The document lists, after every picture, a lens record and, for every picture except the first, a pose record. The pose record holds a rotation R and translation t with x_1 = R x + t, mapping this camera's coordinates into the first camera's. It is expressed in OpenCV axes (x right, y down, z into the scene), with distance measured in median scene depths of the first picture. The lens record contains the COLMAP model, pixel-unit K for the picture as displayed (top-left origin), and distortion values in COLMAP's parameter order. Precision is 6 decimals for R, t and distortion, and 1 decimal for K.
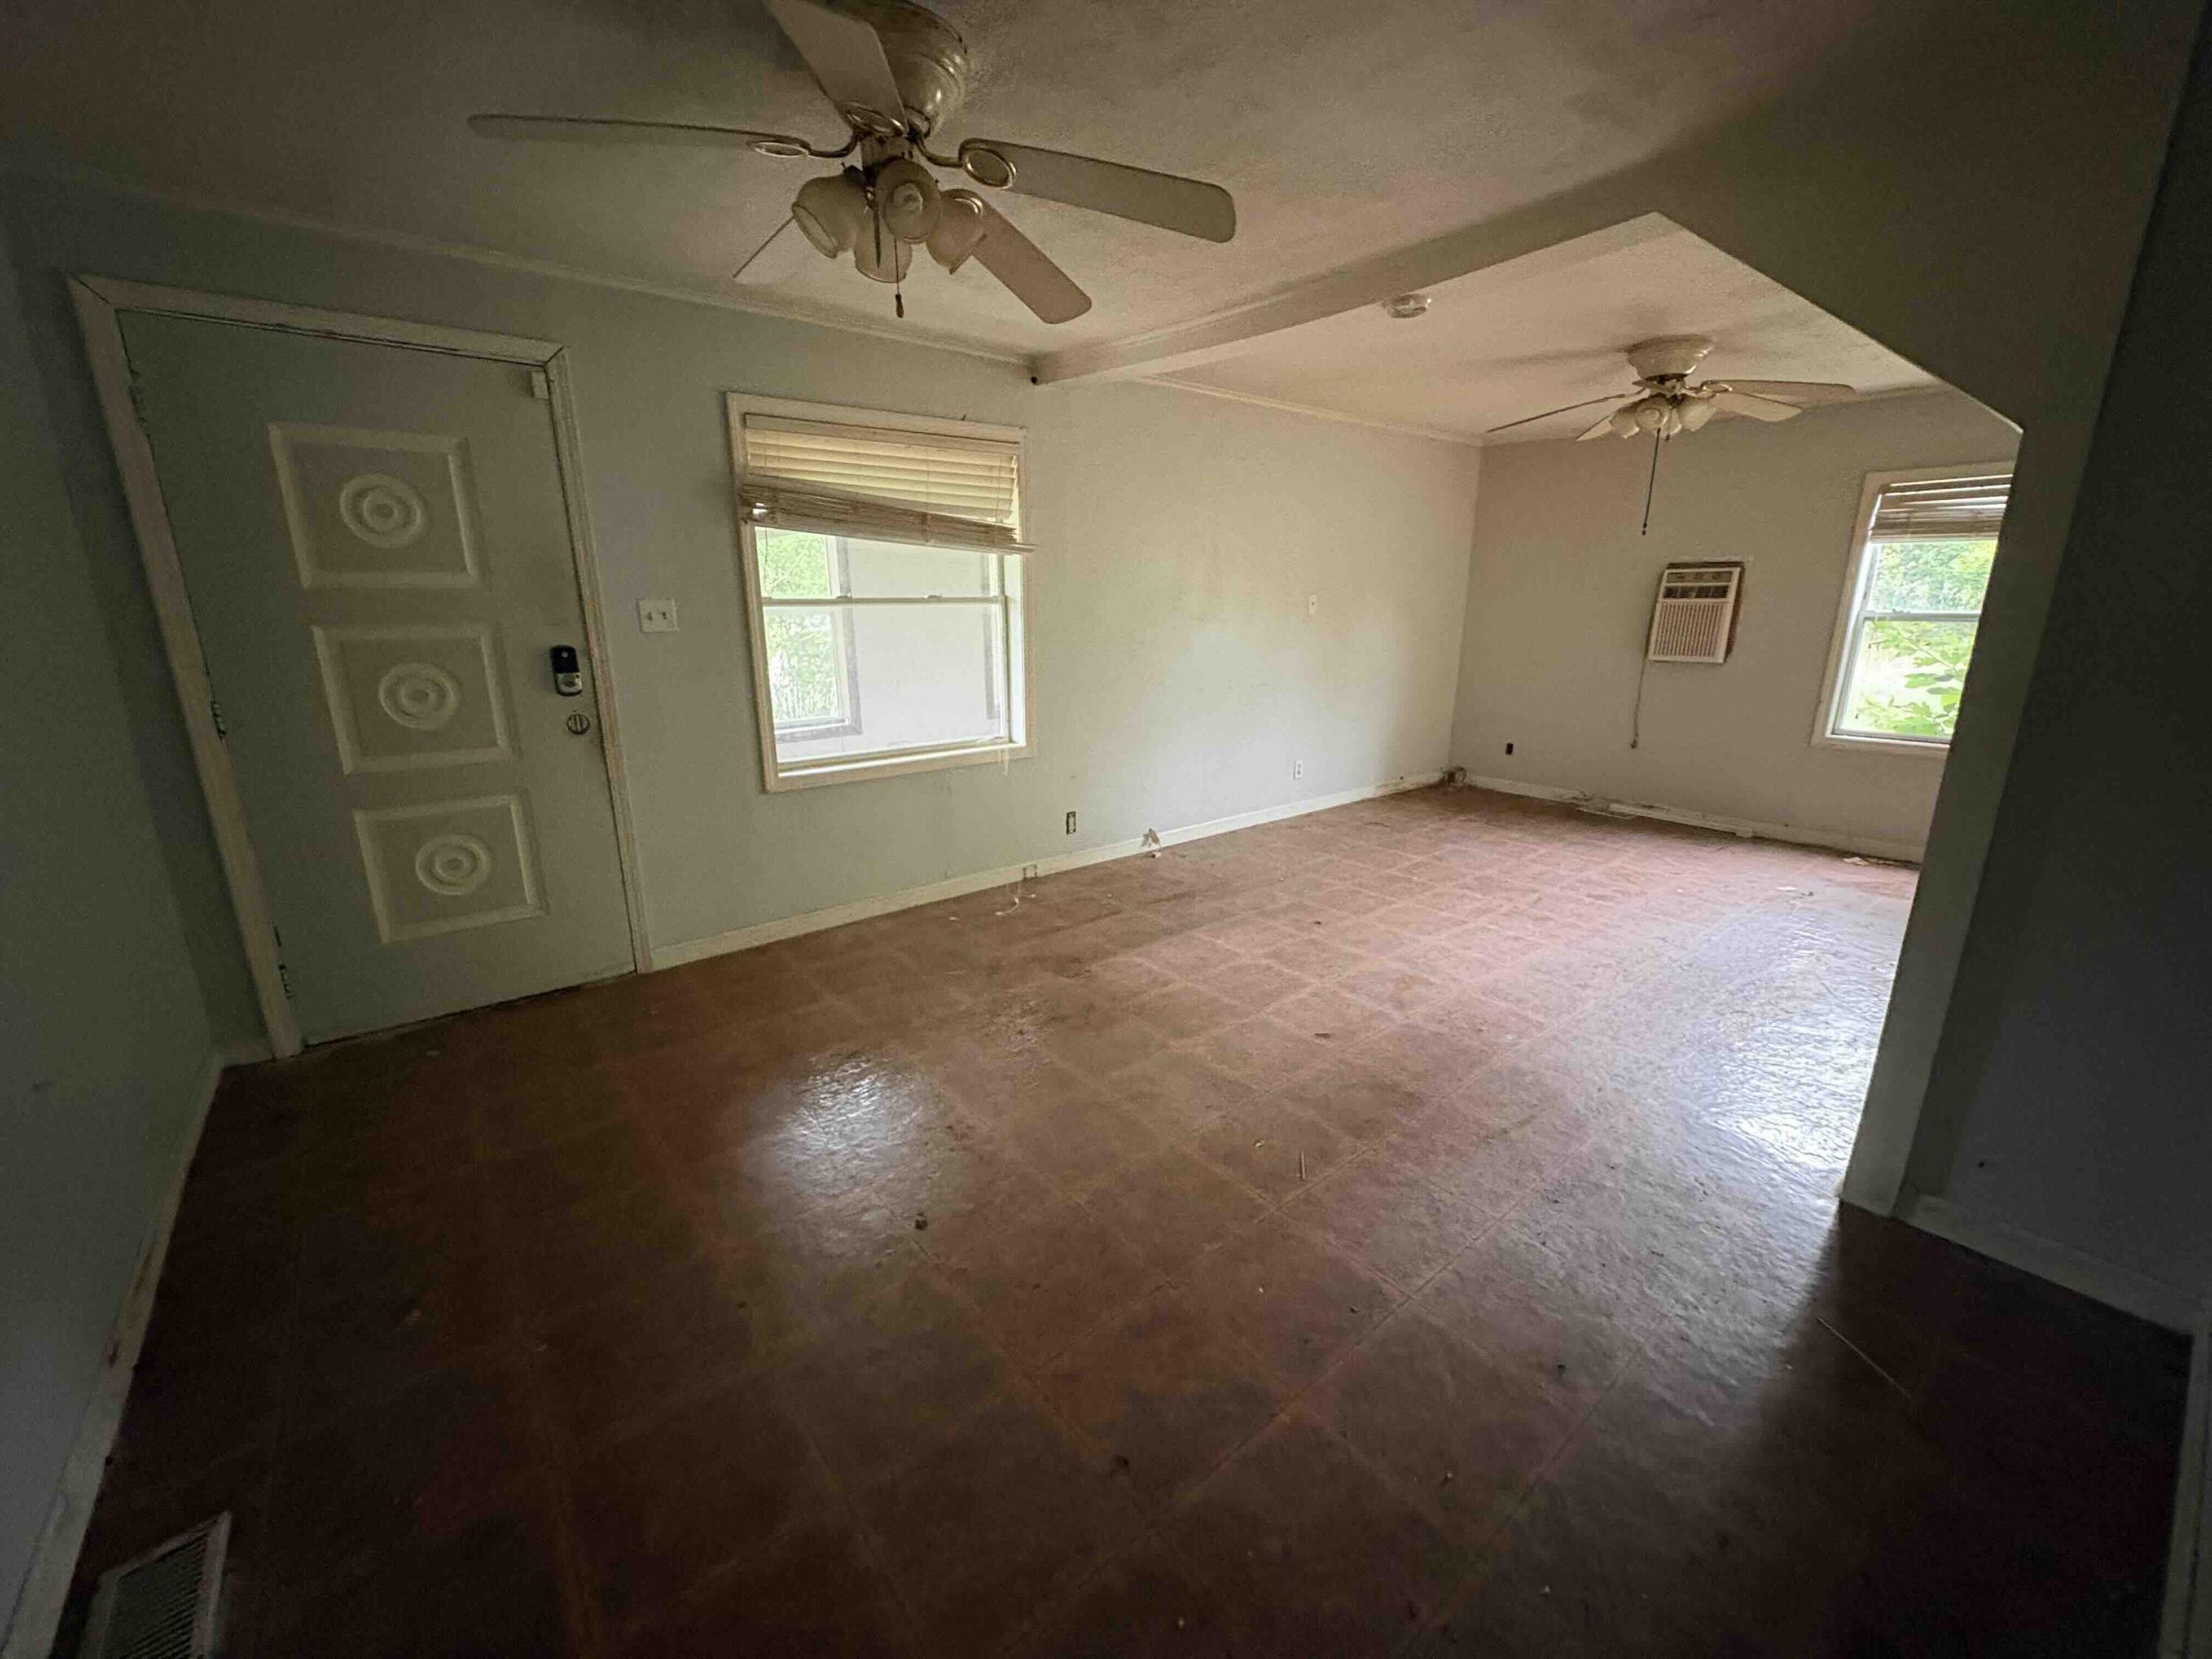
lens RADIAL K [[879.5, 0, 1099.5], [0, 879.5, 829.5], [0, 0, 1]] dist [-0.000873, -0.000327]
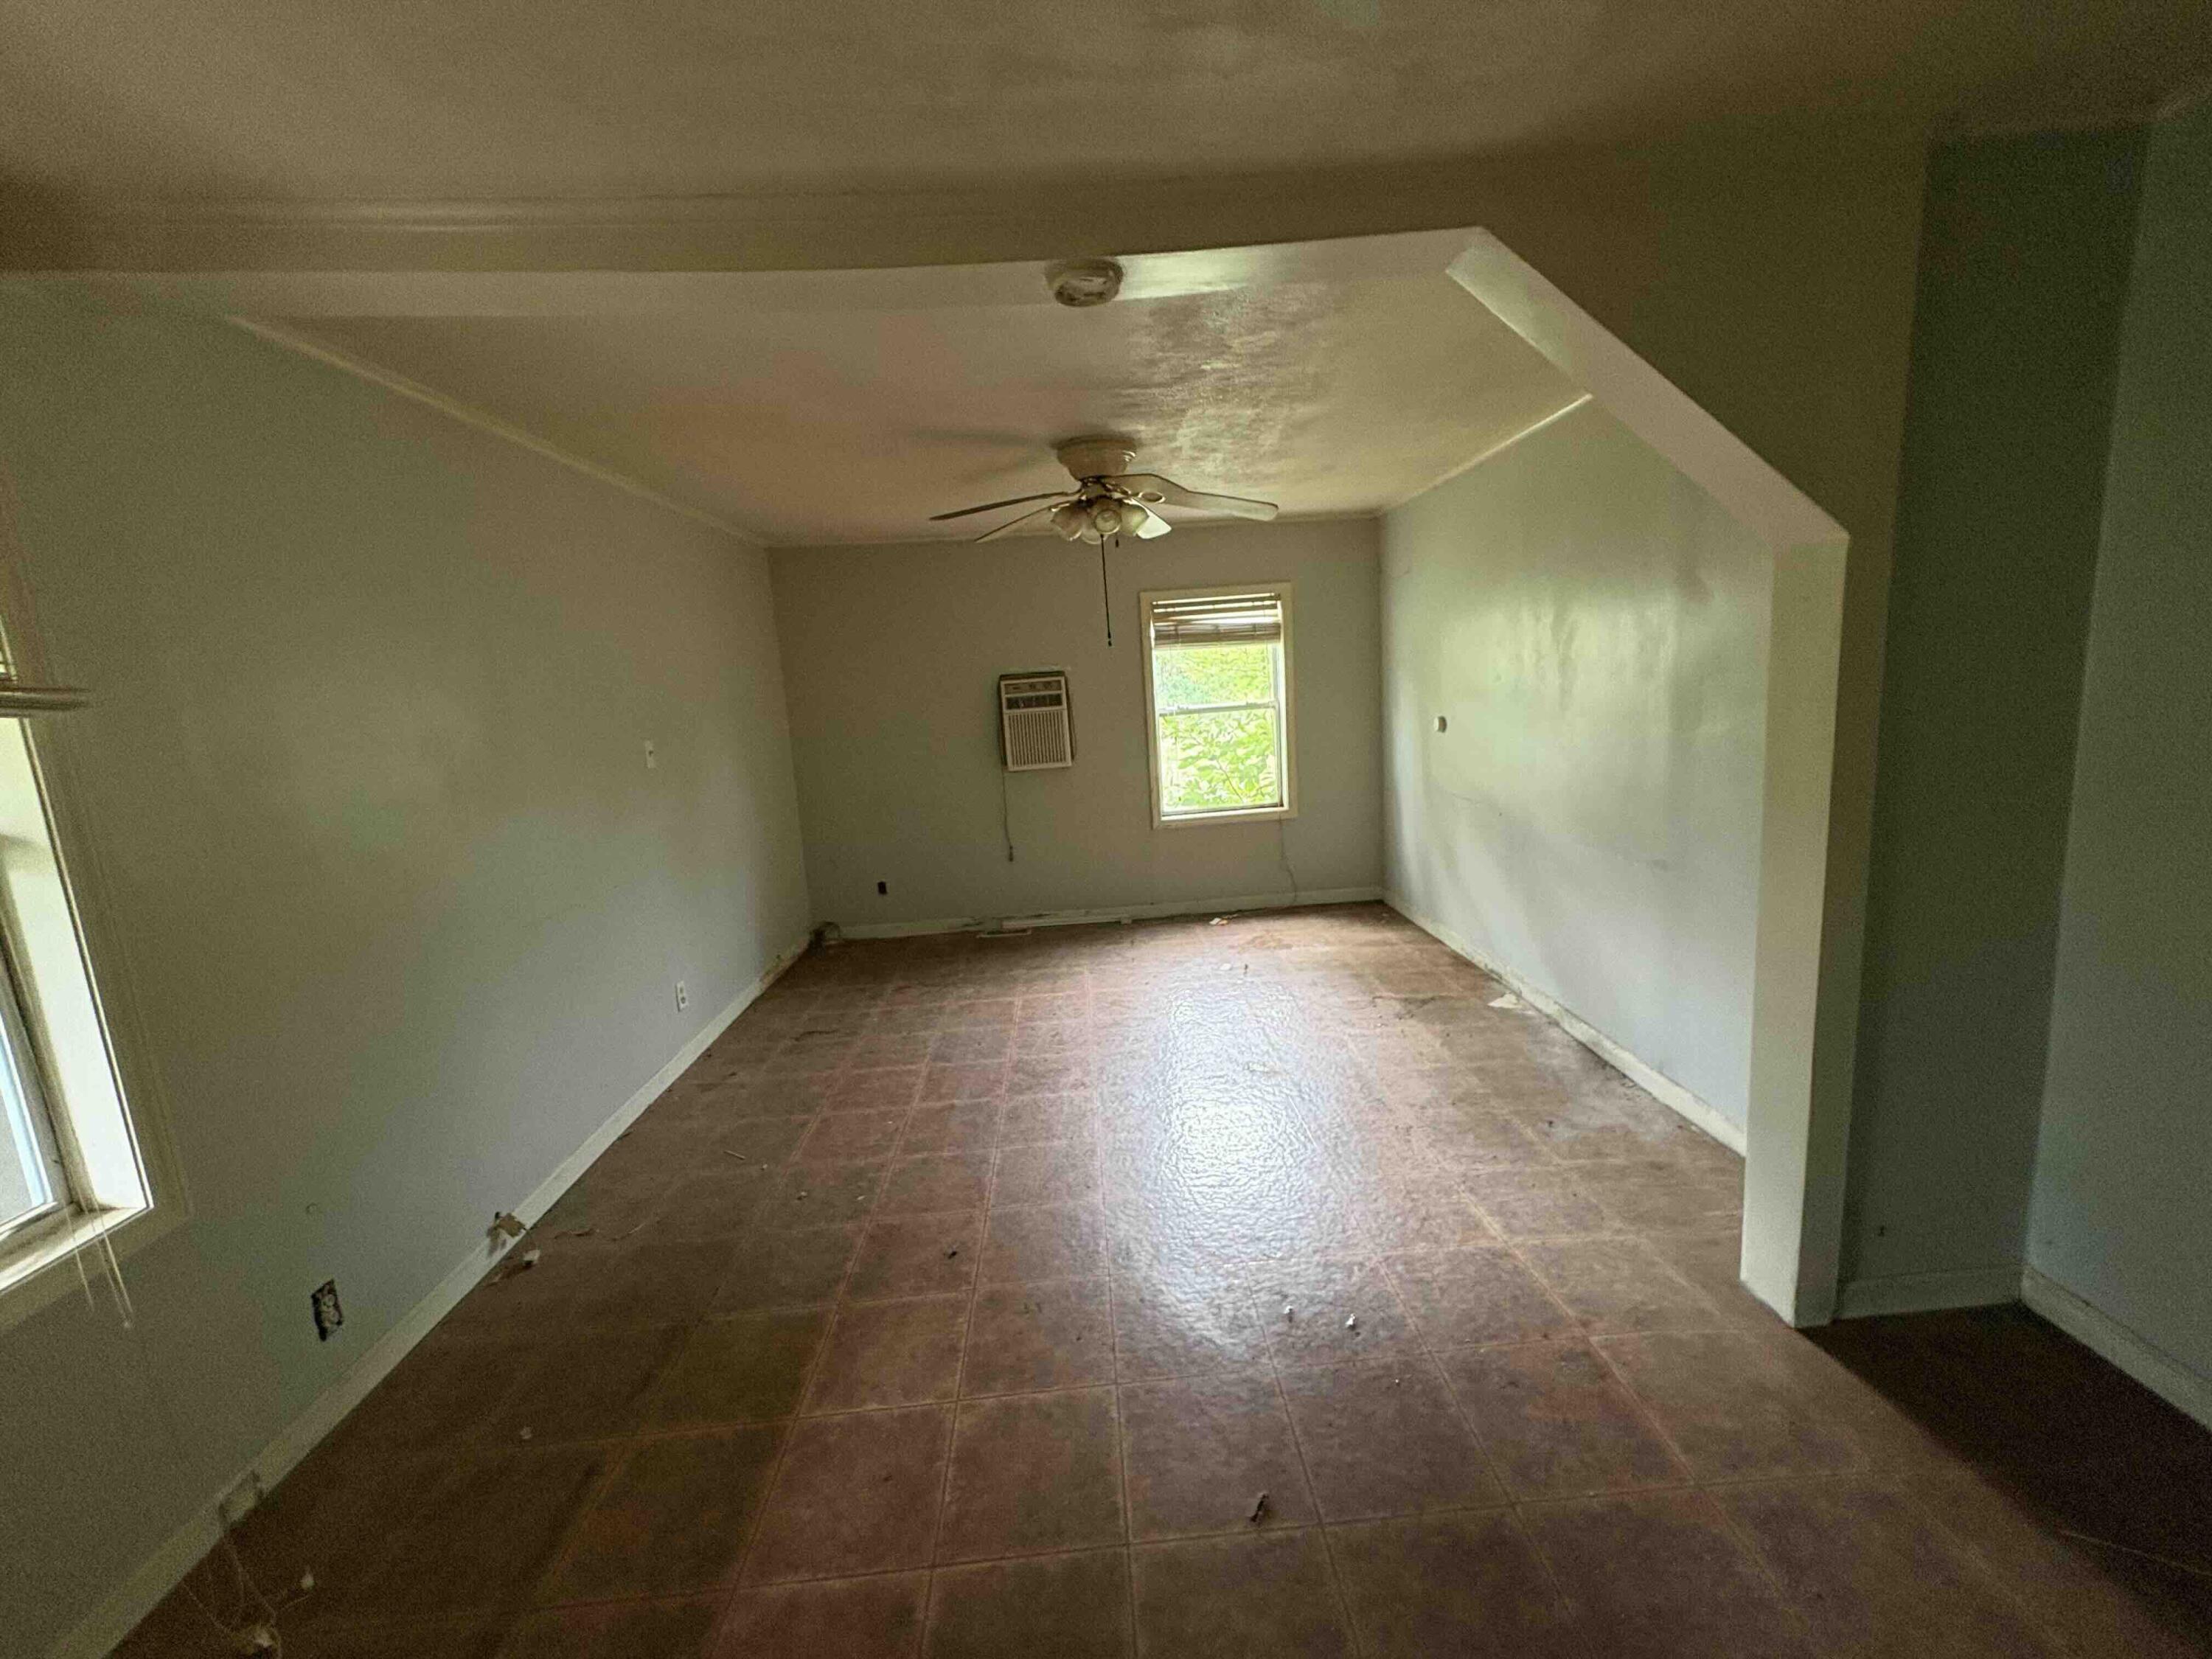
lens RADIAL K [[879.5, 0, 1105.9], [0, 879.5, 830.5], [0, 0, 1]] dist [-0.000873, -0.000327]
pose [[0.589003, -0.176433, 0.788636, -0.099245], [0.270451, 0.962641, 0.013372, -0.128310], [-0.761533, 0.205412, 0.614715, 0.375392]]
